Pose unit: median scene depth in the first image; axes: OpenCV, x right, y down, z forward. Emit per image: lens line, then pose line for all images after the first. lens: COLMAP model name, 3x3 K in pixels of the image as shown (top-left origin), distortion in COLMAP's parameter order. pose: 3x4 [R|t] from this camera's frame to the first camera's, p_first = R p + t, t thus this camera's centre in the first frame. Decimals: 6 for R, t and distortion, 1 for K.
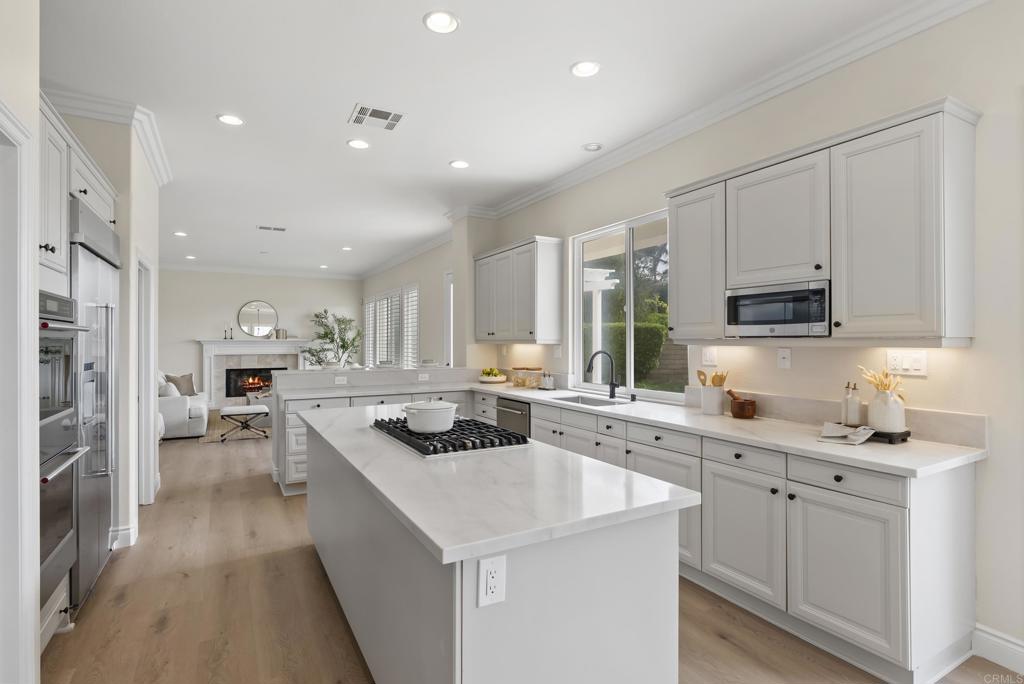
lens RADIAL K [[522.9, 0, 511.1], [0, 522.9, 333.0], [0, 0, 1]] dist [0.023250, -0.000459]
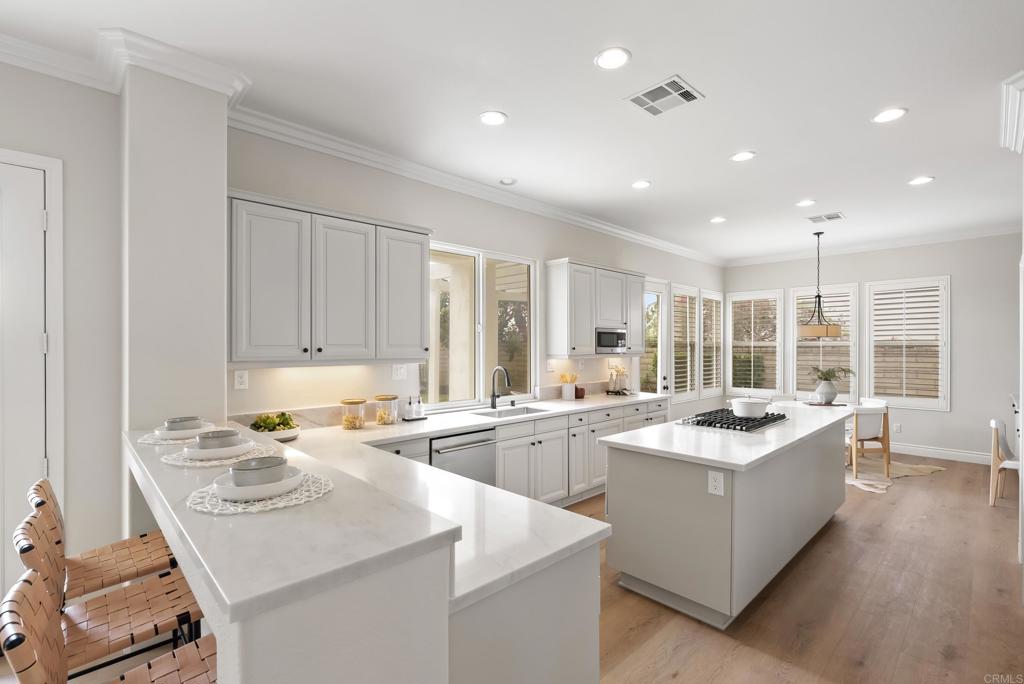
lens RADIAL K [[467.6, 0, 504.3], [0, 467.6, 348.4], [0, 0, 1]] dist [-0.002300, 0.000440]
pose [[-0.253383, -0.002956, 0.967362, -1.410031], [-0.014400, 0.999896, -0.000716, -0.006528], [-0.967259, -0.014112, -0.253399, 2.226339]]
